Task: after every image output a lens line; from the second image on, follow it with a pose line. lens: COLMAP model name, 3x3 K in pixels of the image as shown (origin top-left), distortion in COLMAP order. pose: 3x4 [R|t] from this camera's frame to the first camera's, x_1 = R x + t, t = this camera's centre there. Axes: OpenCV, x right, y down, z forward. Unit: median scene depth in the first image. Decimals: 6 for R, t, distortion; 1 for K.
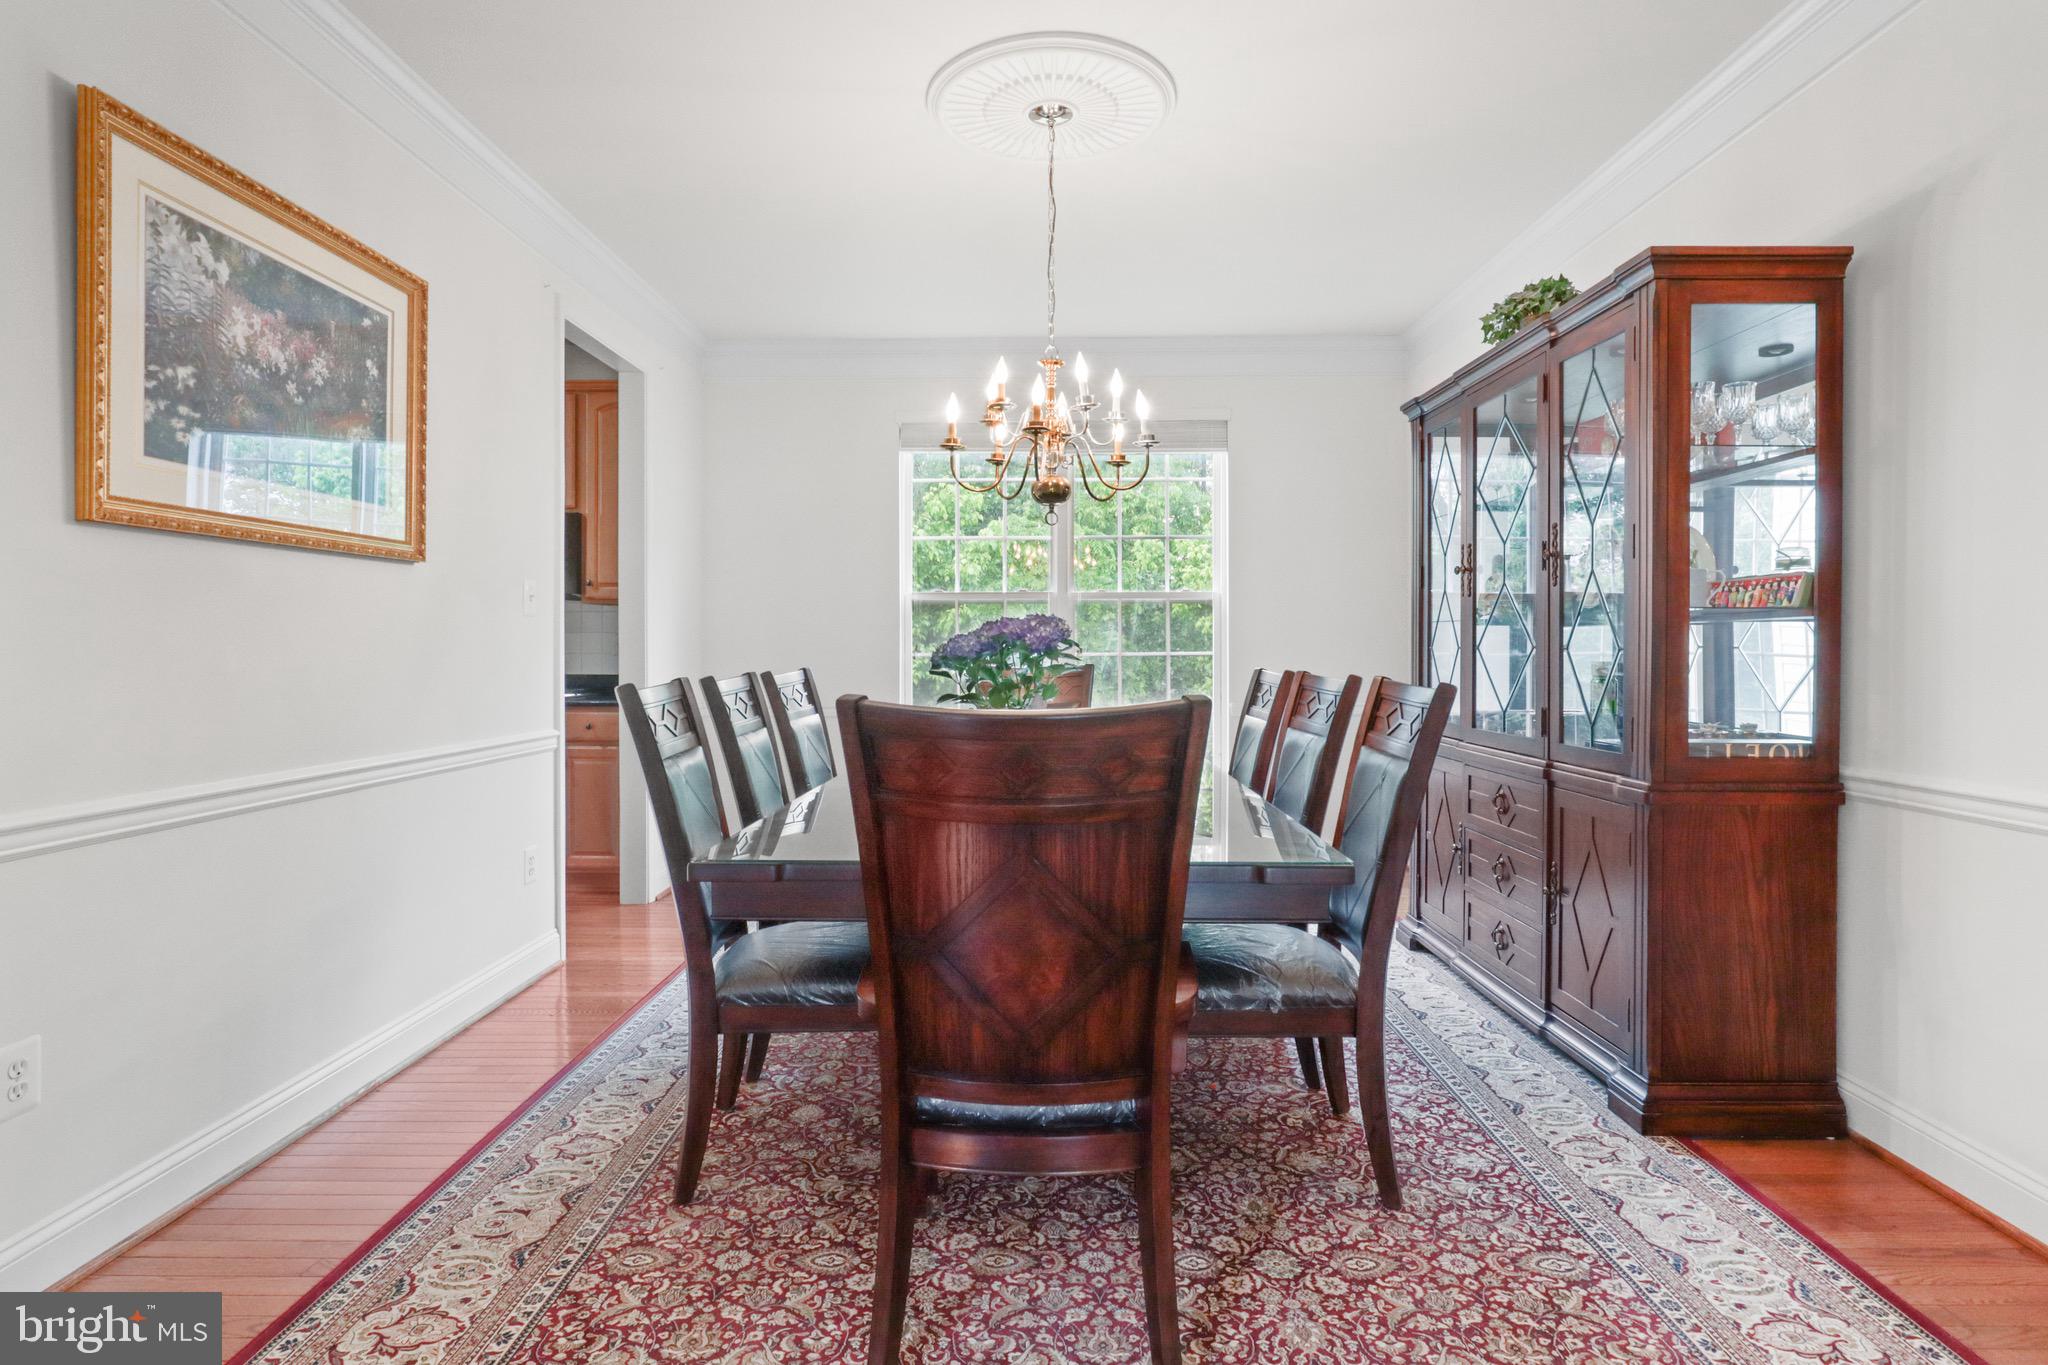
lens RADIAL K [[1059.4, 0, 1051.0], [0, 1059.4, 640.8], [0, 0, 1]] dist [-0.019117, 0.014837]
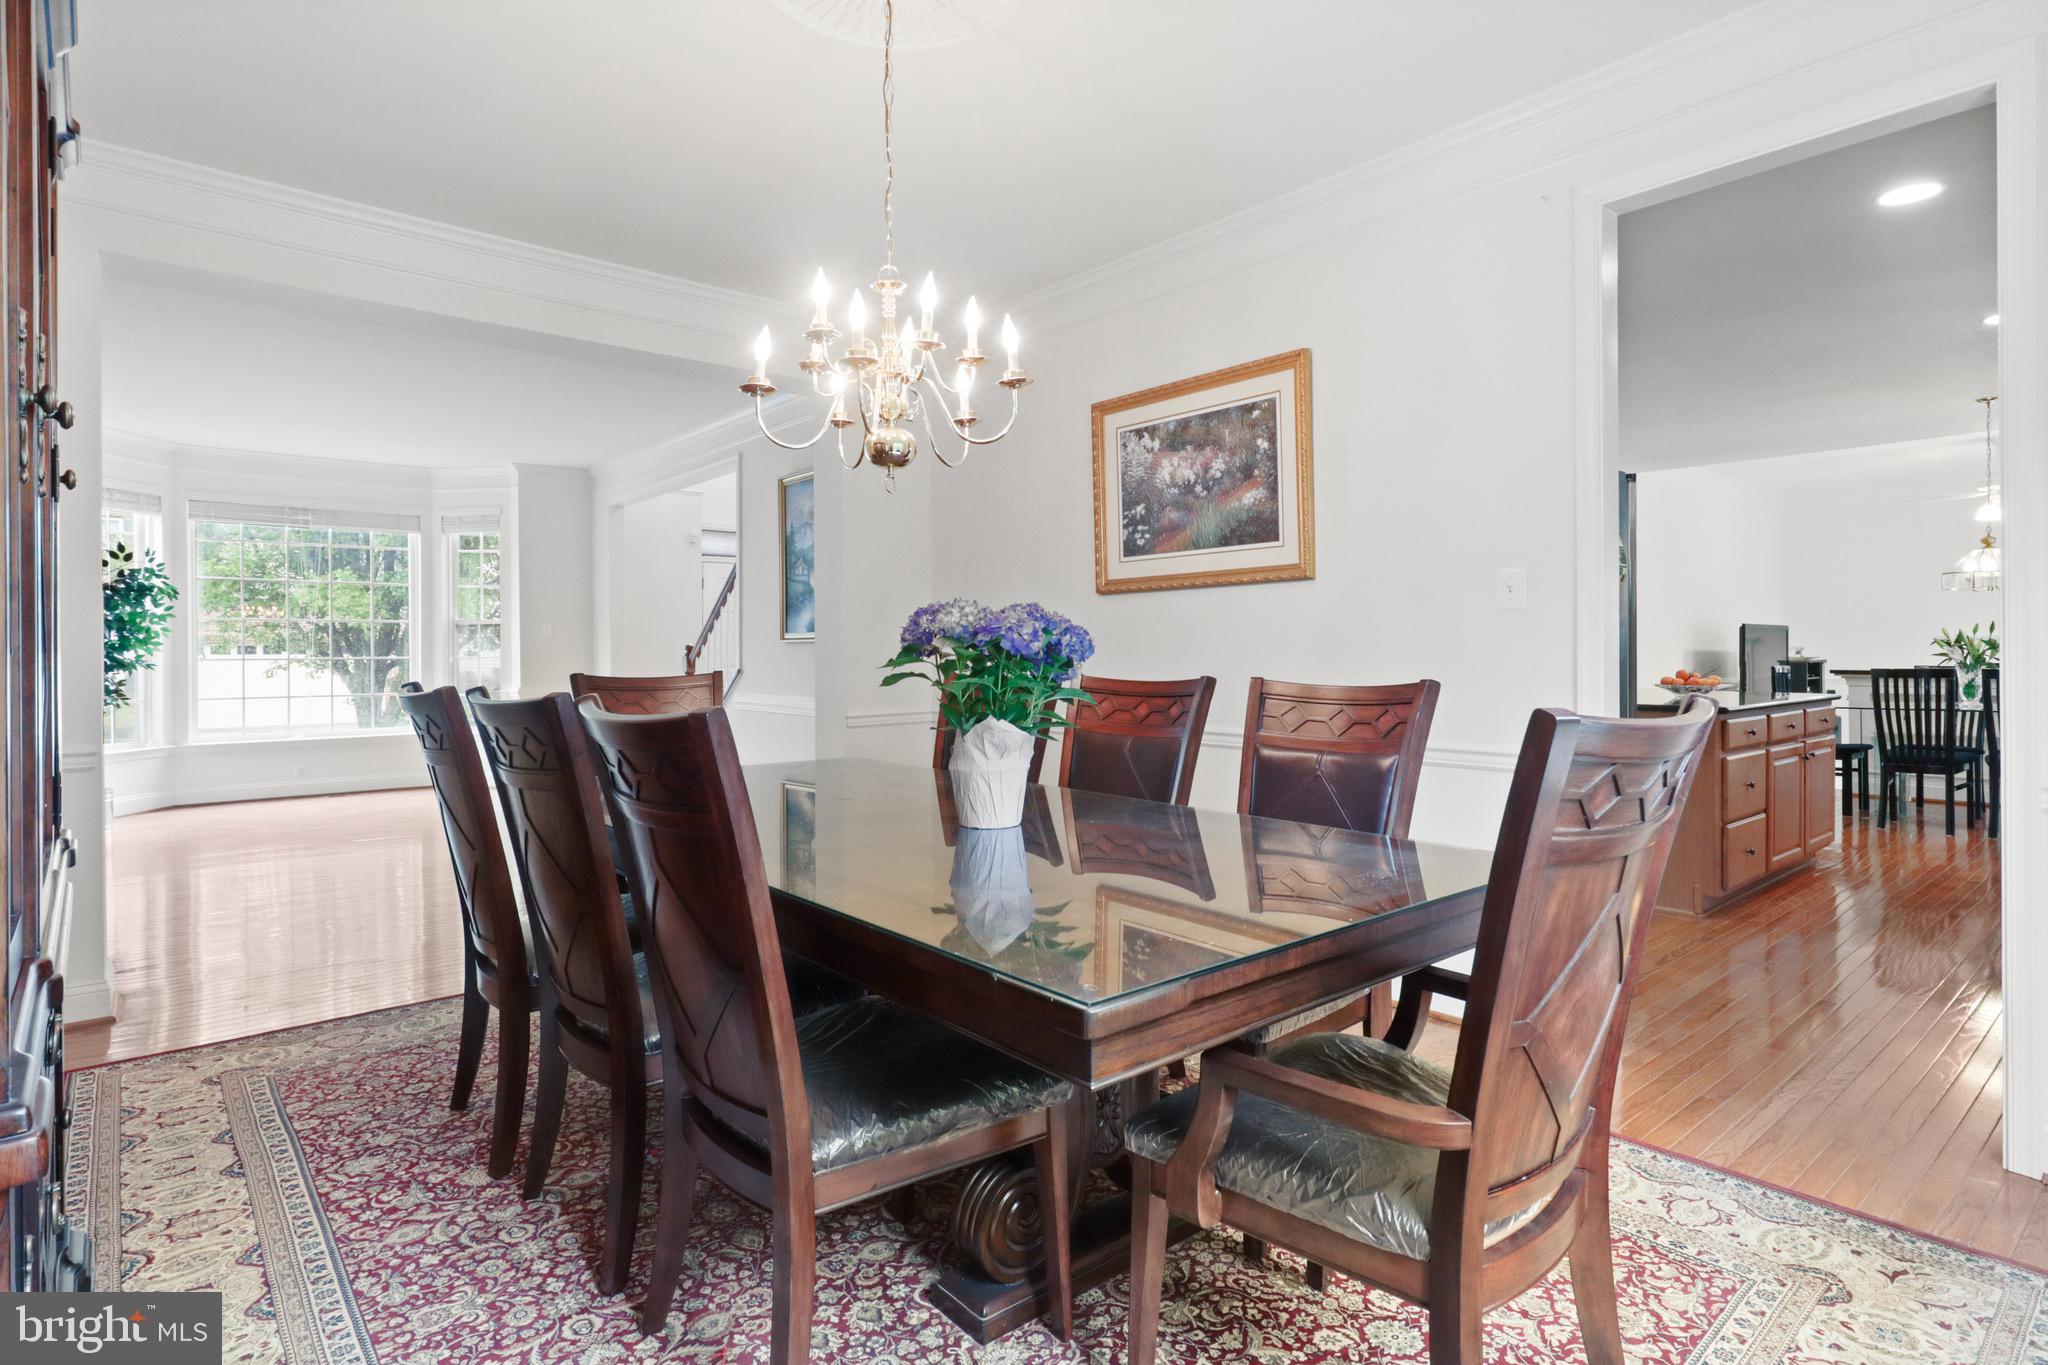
lens RADIAL K [[1059.4, 0, 1044.8], [0, 1059.4, 654.2], [0, 0, 1]] dist [-0.019117, 0.014837]
pose [[-0.755440, 0.011284, -0.655120, 0.544707], [0.014093, 0.999900, 0.000972, 0.010606], [0.655066, -0.008499, -0.755524, 2.136524]]
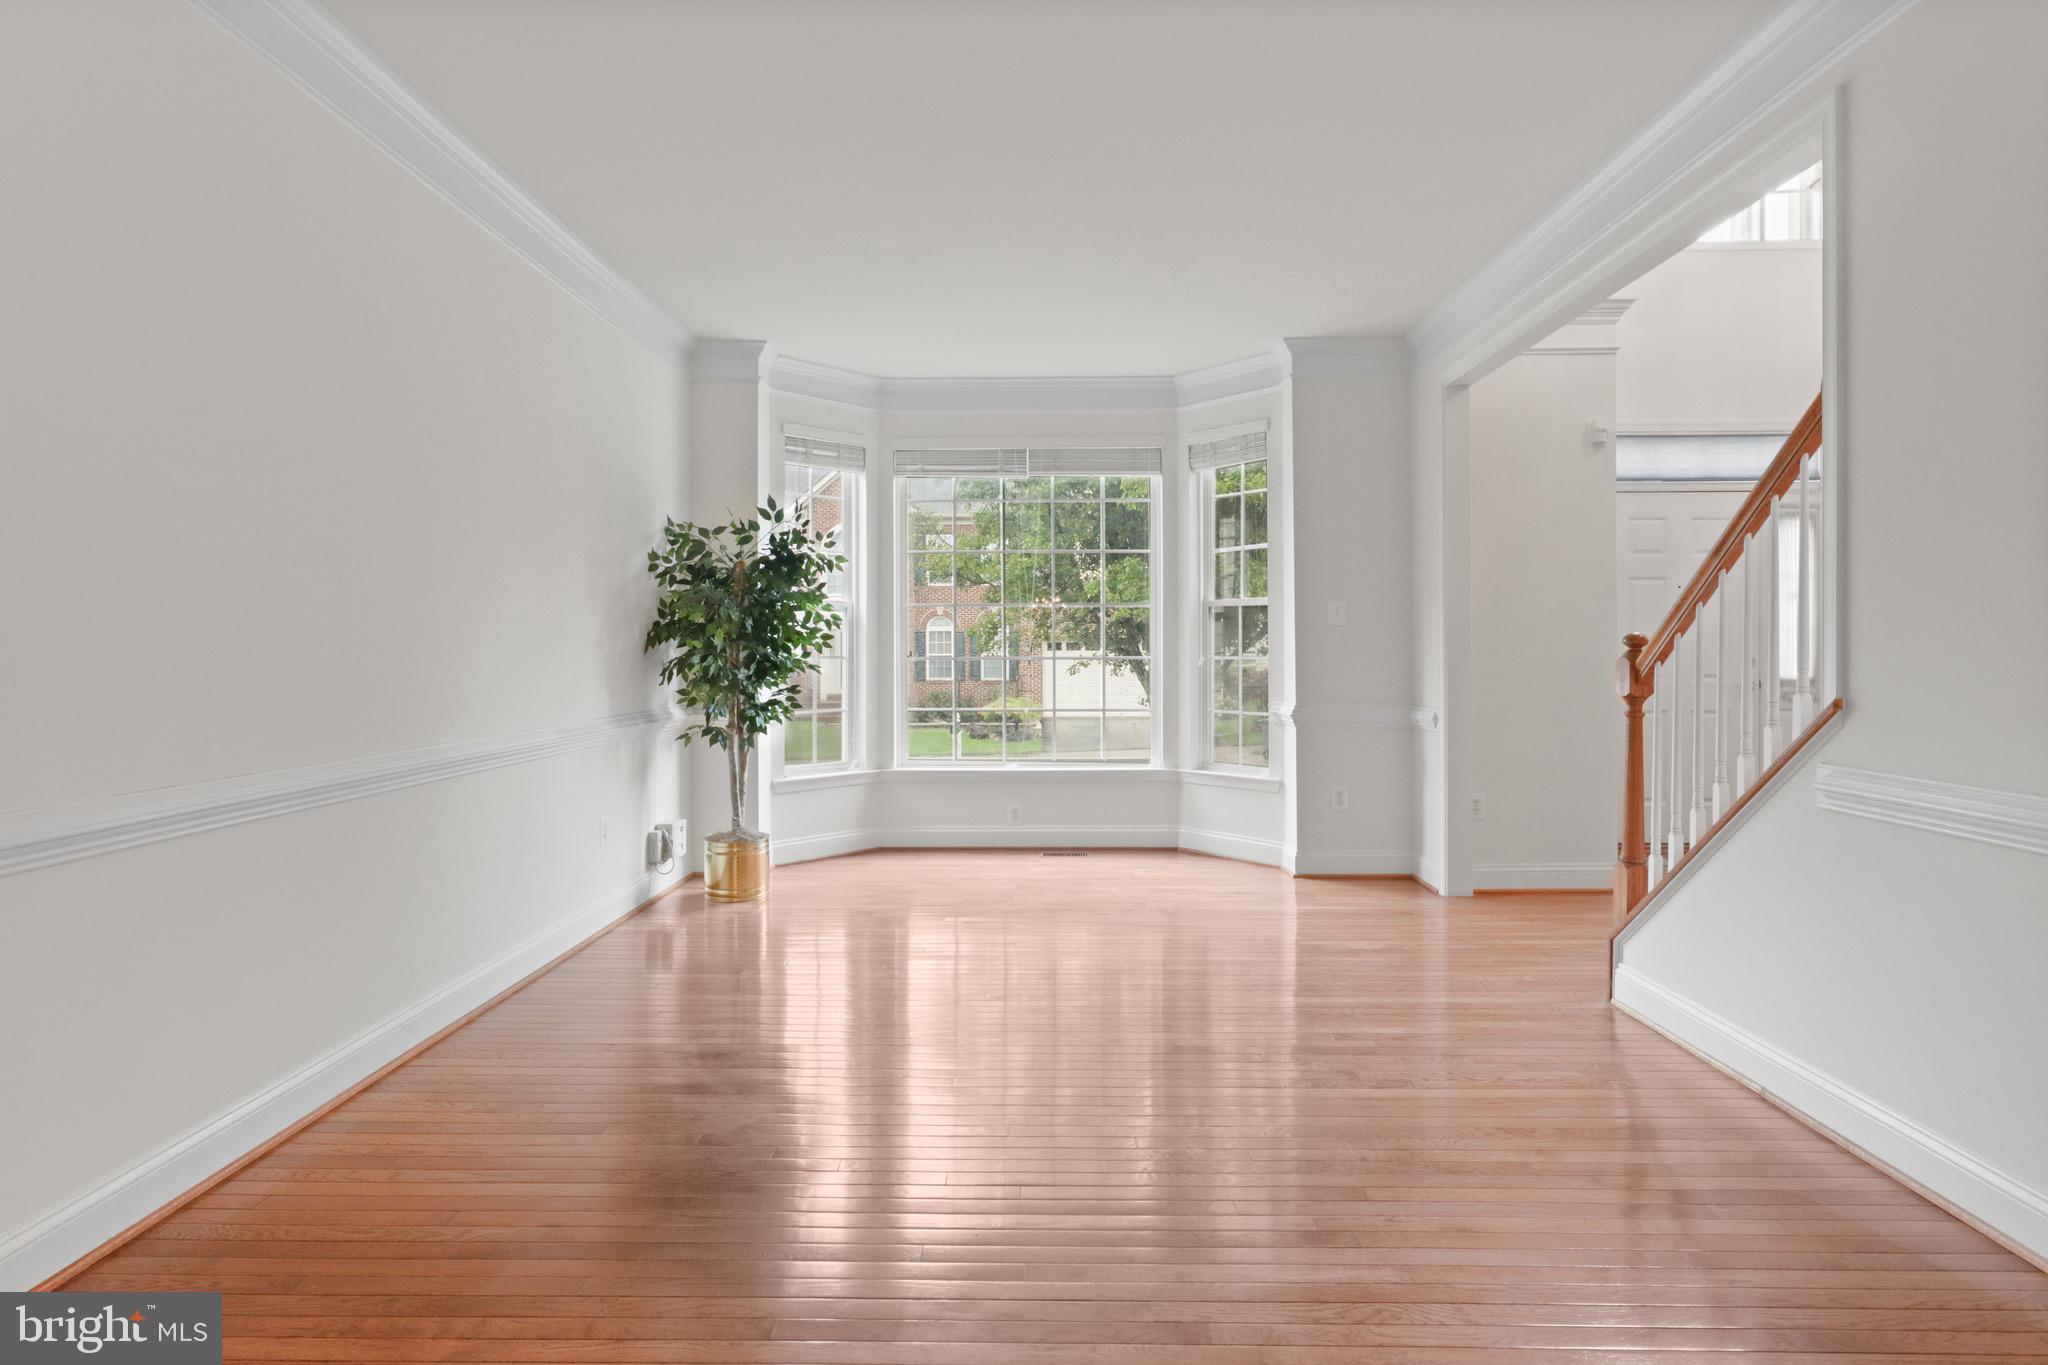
lens RADIAL K [[1059.4, 0, 1025.6], [0, 1059.4, 667.2], [0, 0, 1]] dist [-0.019117, 0.014837]
pose [[-0.999766, 0.010054, 0.019132, 0.400424], [0.010212, 0.999914, 0.008196, 0.006329], [-0.019048, 0.008390, -0.999783, 1.641974]]
